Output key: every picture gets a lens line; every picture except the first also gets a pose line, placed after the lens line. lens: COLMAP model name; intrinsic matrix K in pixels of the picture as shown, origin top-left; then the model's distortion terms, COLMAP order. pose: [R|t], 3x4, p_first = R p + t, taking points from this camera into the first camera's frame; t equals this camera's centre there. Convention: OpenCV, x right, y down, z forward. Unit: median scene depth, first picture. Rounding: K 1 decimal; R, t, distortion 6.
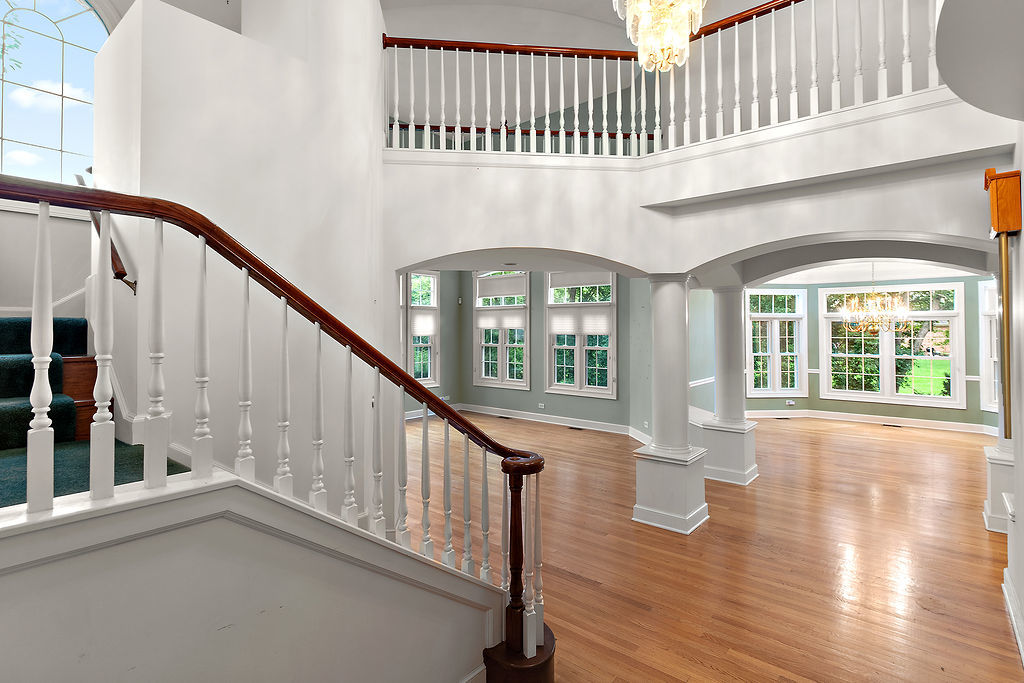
lens RADIAL K [[500.7, 0, 515.3], [0, 500.7, 319.9], [0, 0, 1]] dist [-0.000589, -0.000561]
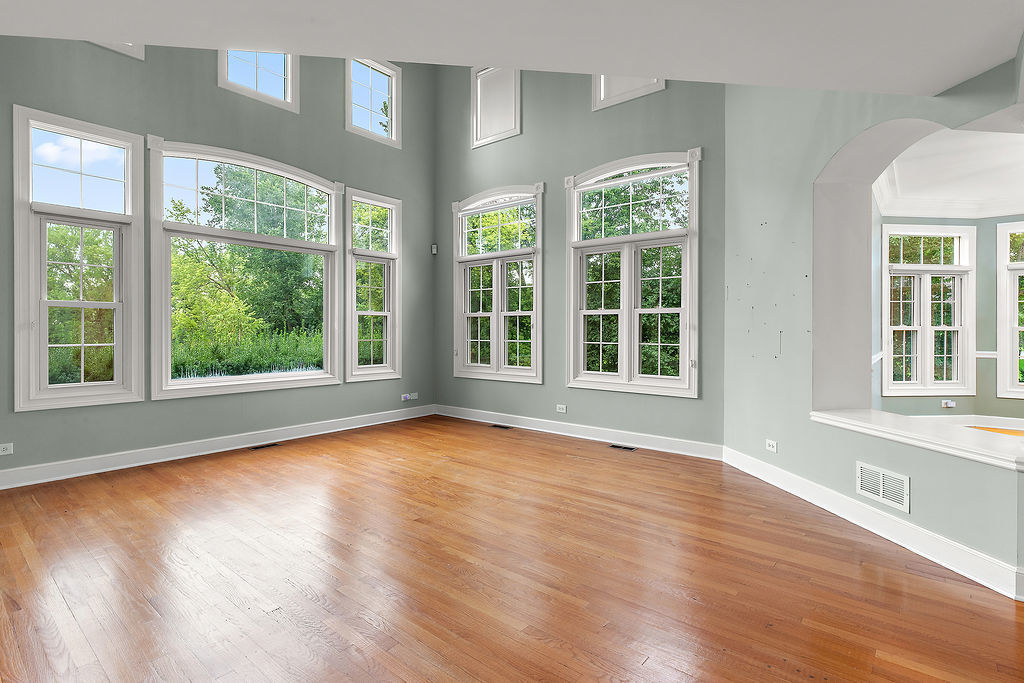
lens RADIAL K [[500.7, 0, 512.3], [0, 500.7, 333.3], [0, 0, 1]] dist [-0.000589, -0.000561]
pose [[0.999980, 0.002230, 0.005957, -0.011314], [-0.002385, 0.999655, 0.026156, 0.059706], [-0.005897, -0.026170, 0.999640, 0.366602]]
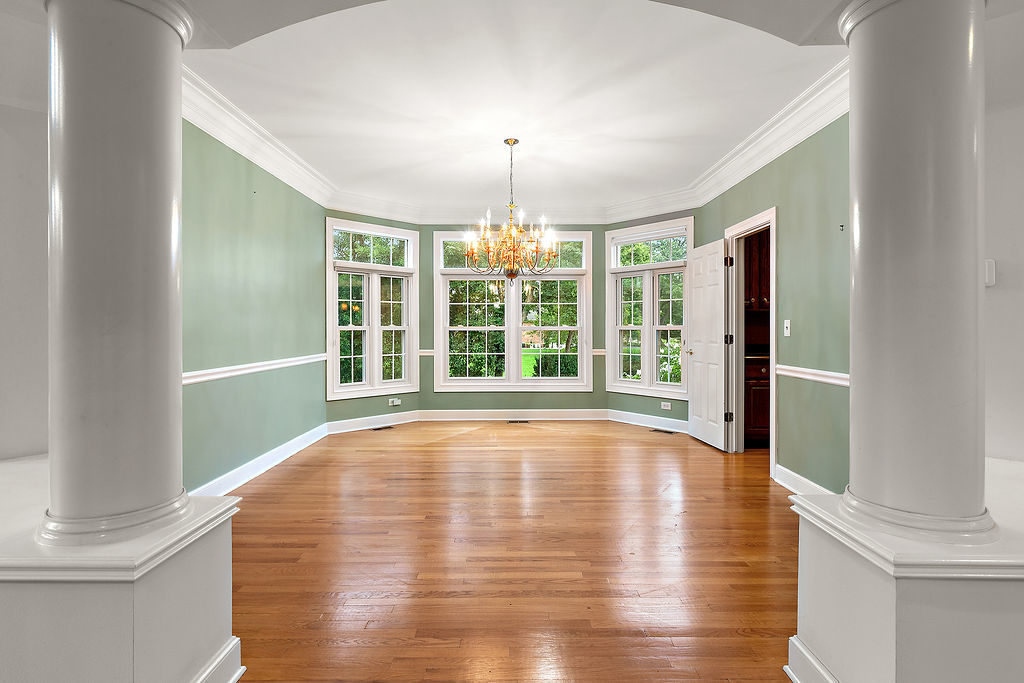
lens RADIAL K [[500.7, 0, 509.1], [0, 500.7, 333.6], [0, 0, 1]] dist [-0.000589, -0.000561]
pose [[0.765958, -0.005927, 0.642863, 0.243421], [-0.012503, 0.999631, 0.024114, 0.058214], [-0.642769, -0.026508, 0.765601, 0.406143]]
